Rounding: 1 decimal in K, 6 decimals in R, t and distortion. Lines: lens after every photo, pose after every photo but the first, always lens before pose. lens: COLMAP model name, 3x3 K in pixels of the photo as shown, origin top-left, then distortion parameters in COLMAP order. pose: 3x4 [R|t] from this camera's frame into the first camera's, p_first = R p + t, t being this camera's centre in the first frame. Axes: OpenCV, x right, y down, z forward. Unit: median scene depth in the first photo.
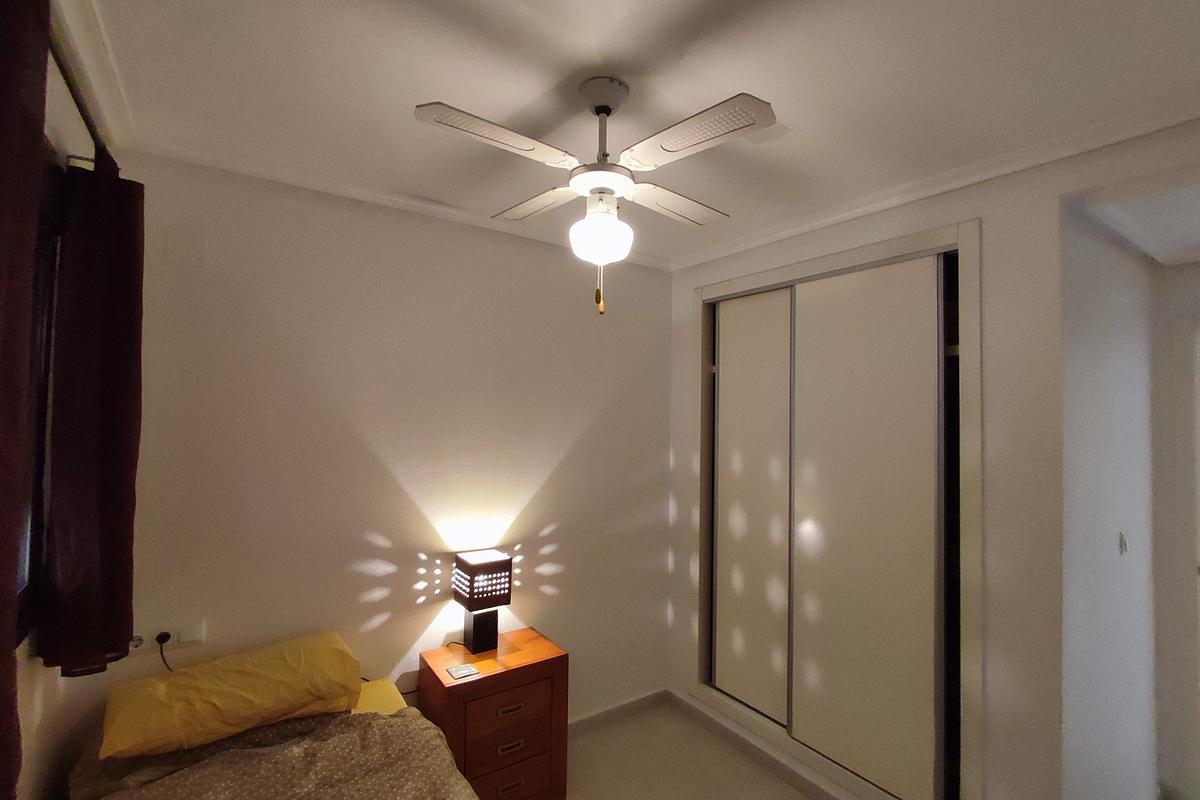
lens RADIAL K [[553.5, 0, 607.2], [0, 553.5, 397.0], [0, 0, 1]] dist [-0.001332, -0.000392]
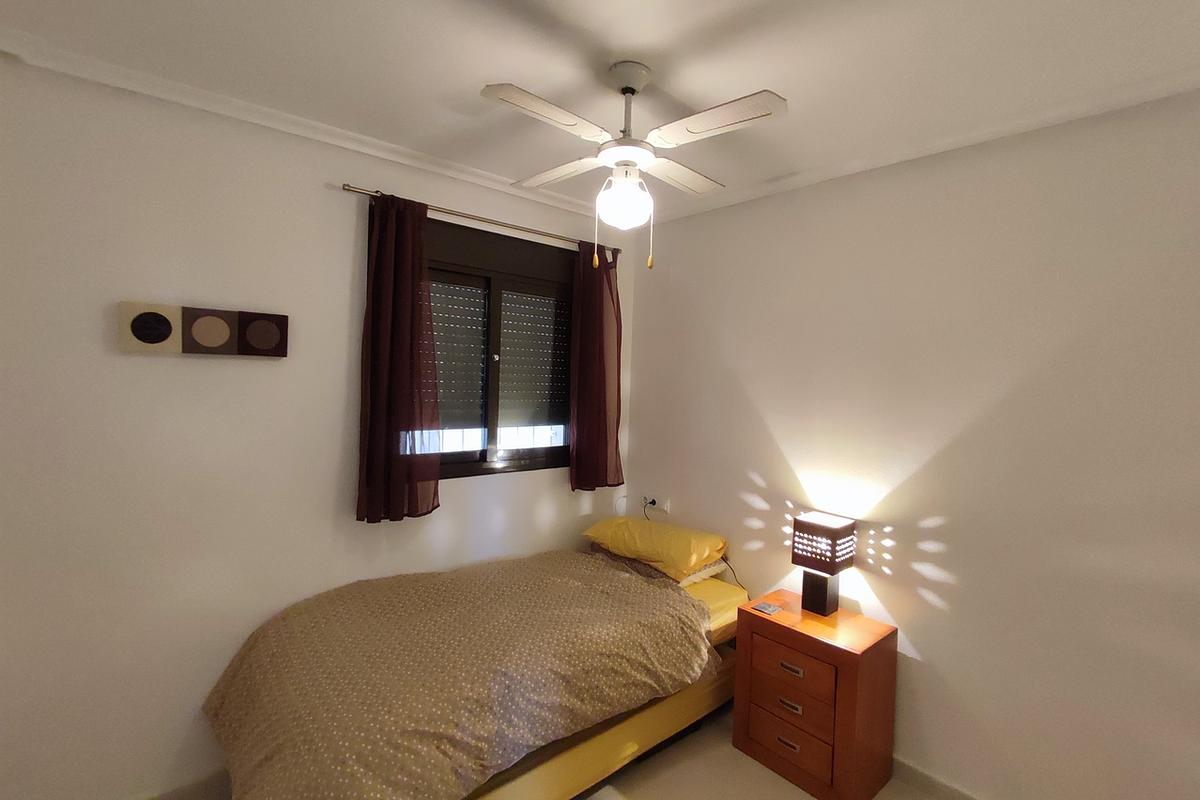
lens RADIAL K [[553.5, 0, 607.2], [0, 553.5, 397.0], [0, 0, 1]] dist [-0.001332, -0.000392]
pose [[0.111501, 0.020452, -0.993554, 0.728614], [-0.000607, 0.999789, 0.020512, 0.055659], [0.993764, -0.001684, 0.111490, 0.535579]]
